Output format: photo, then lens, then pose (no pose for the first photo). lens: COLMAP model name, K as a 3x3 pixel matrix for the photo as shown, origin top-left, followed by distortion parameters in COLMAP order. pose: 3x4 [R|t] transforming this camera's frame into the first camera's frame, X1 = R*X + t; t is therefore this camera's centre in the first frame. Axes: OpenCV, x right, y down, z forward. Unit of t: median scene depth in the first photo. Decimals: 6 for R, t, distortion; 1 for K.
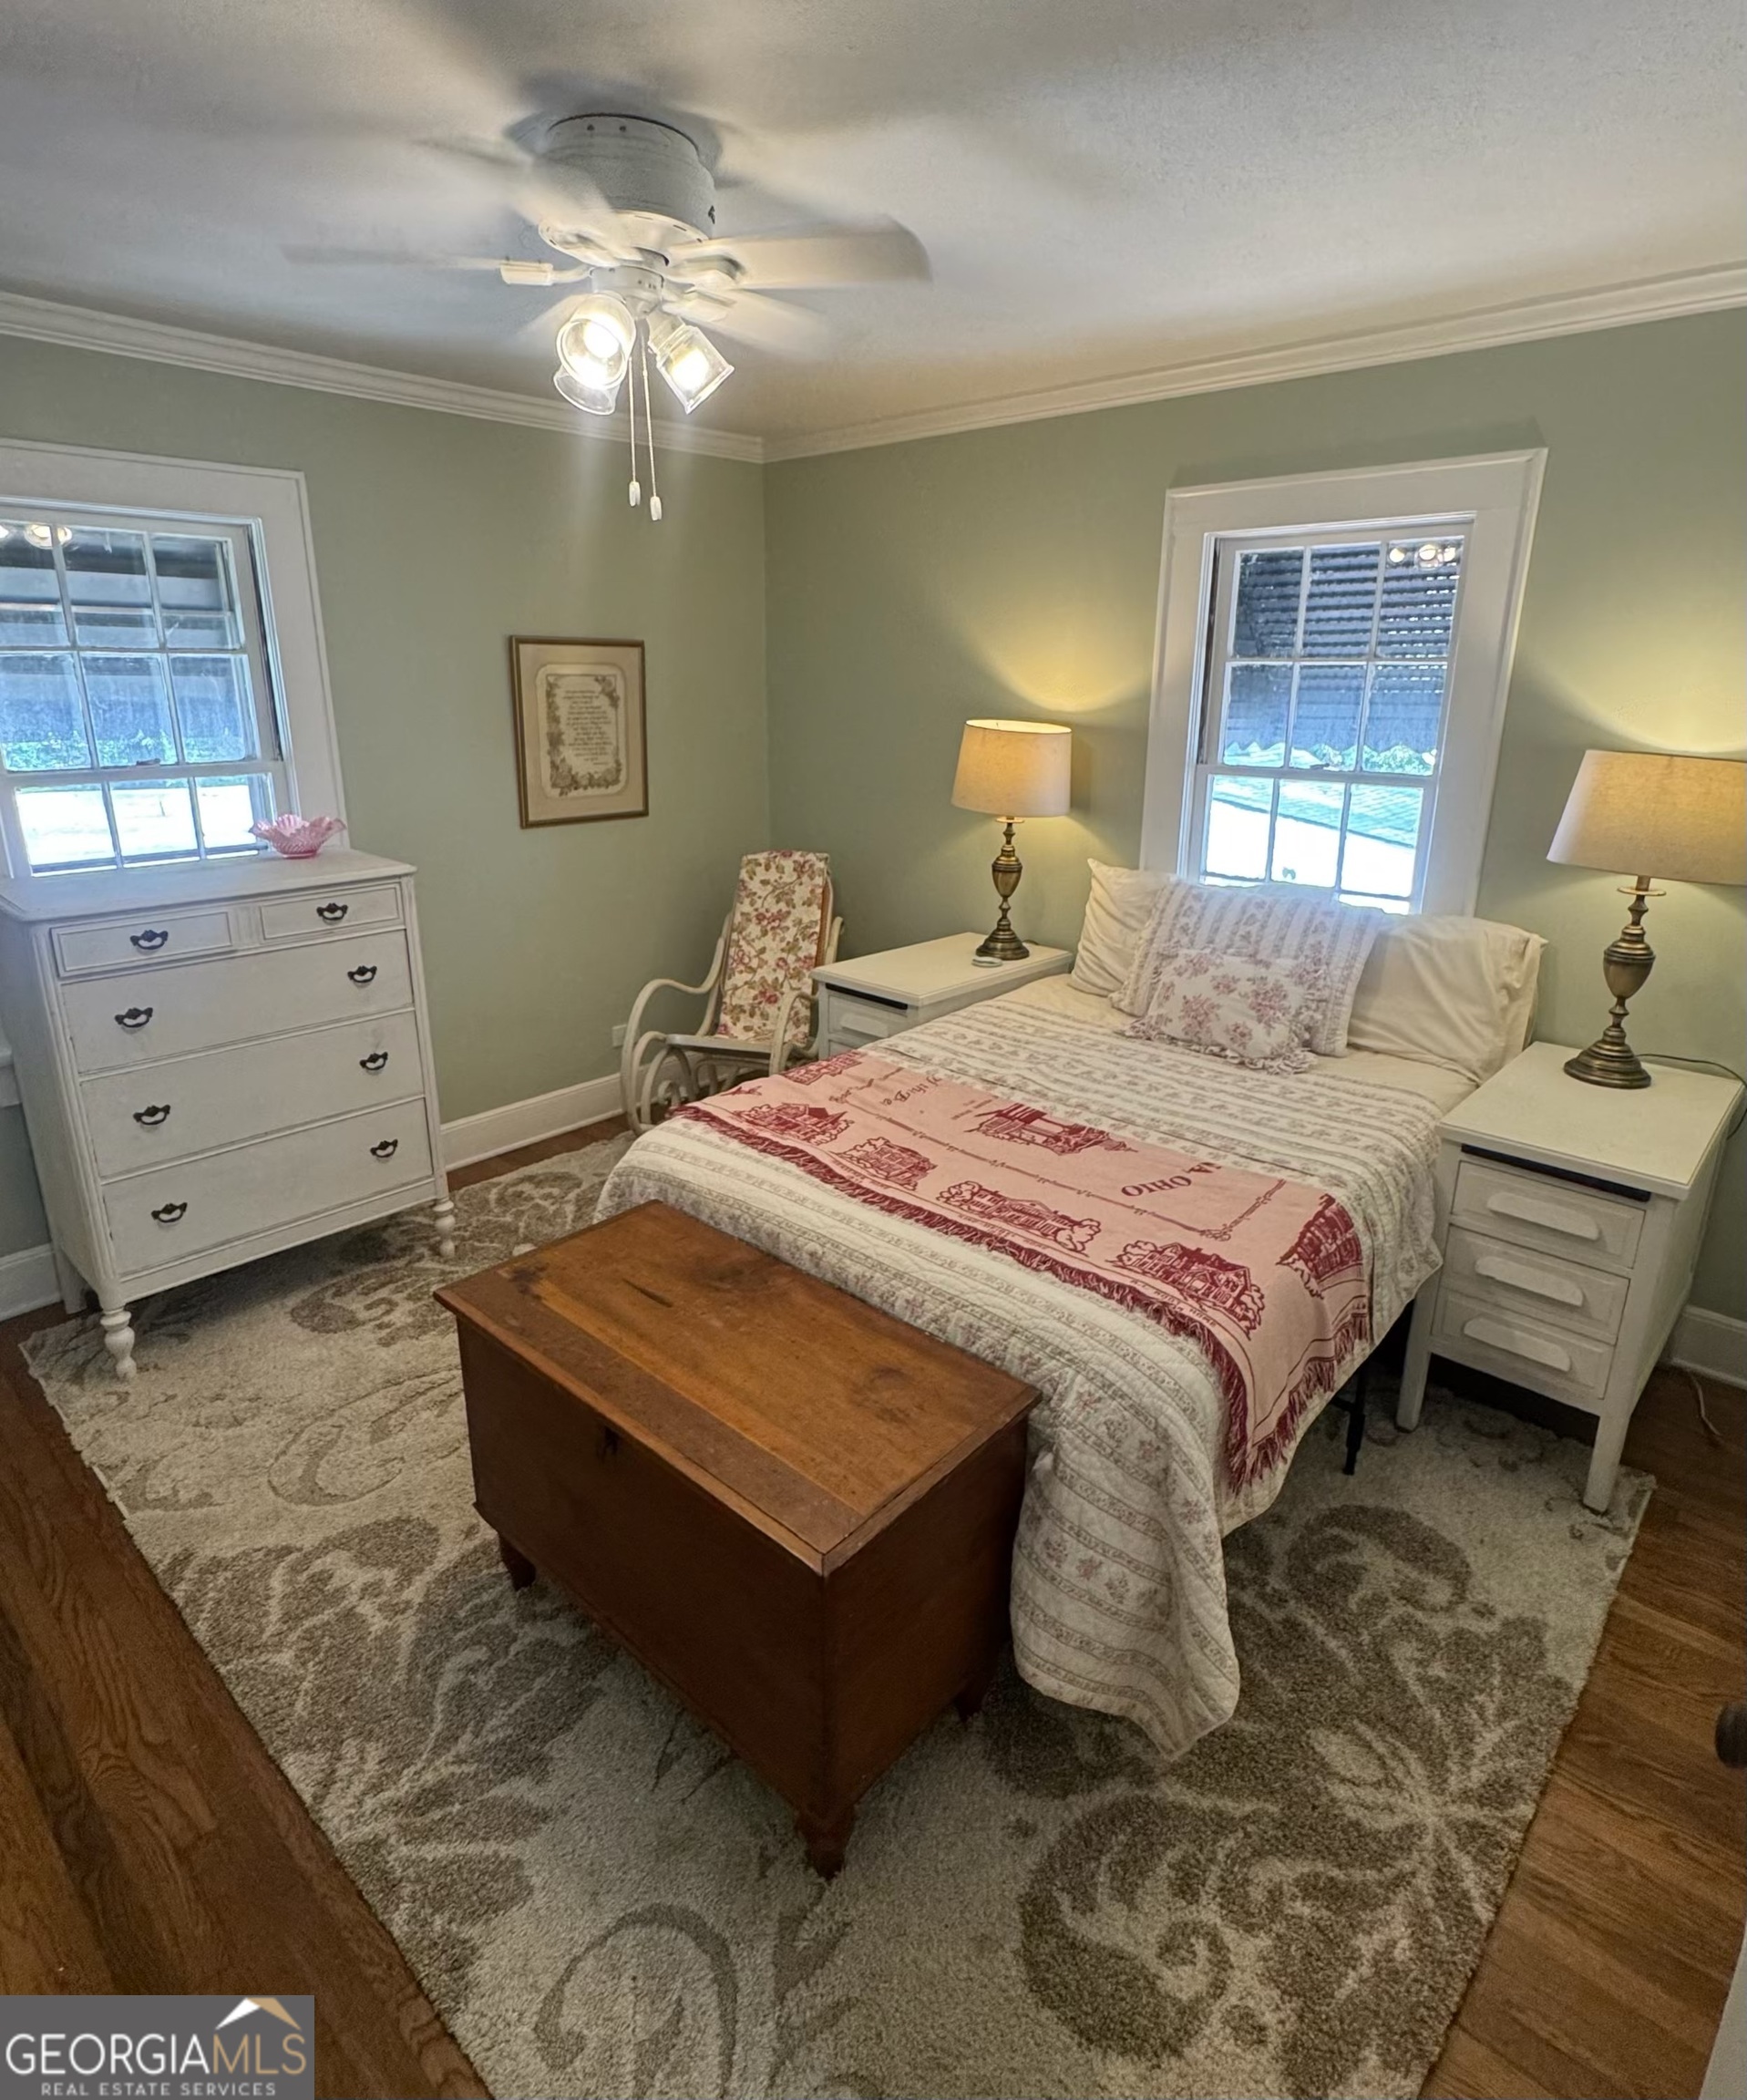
lens RADIAL K [[1162.7, 0, 873.5], [0, 1162.7, 1050.0], [0, 0, 1]] dist [0.000265, -0.000012]
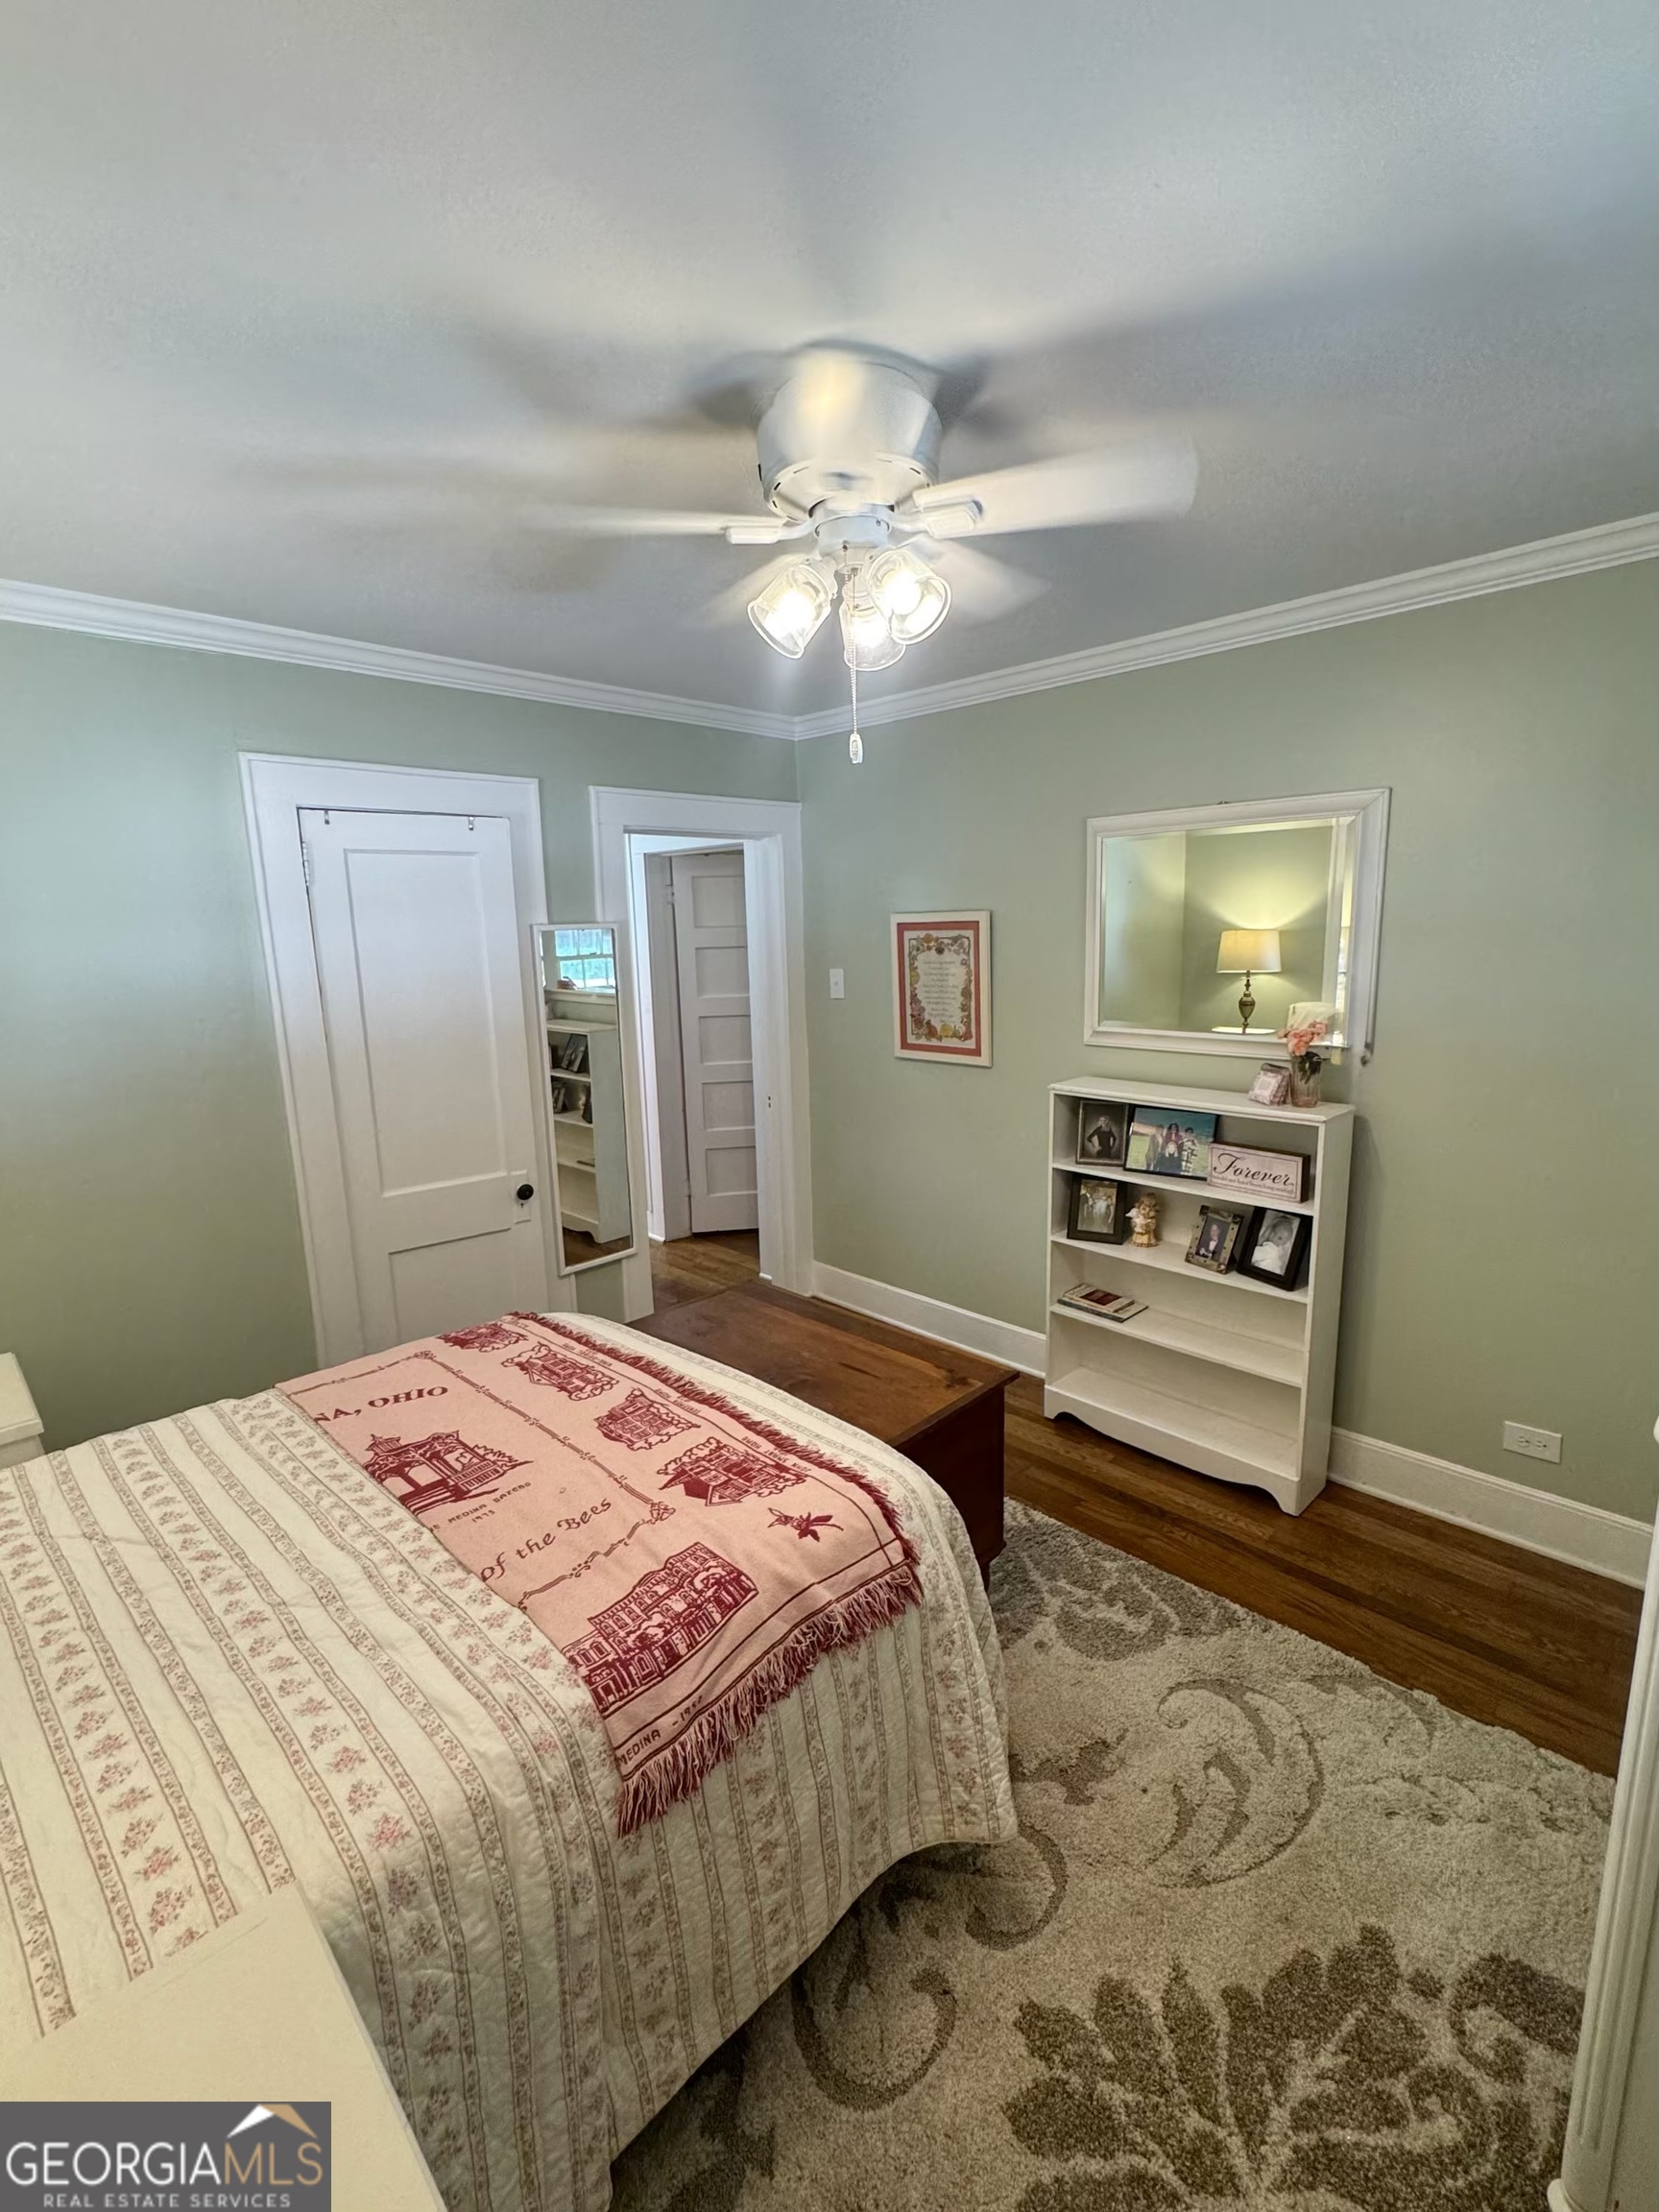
lens RADIAL K [[977.4, 0, 829.5], [0, 977.4, 1106.0], [0, 0, 1]] dist [-0.000092, -0.000017]
pose [[-0.998936, 0.007234, 0.045554, -0.178295], [0.028412, 0.874526, 0.484146, -0.511197], [-0.036336, 0.484925, -0.873800, 1.536412]]
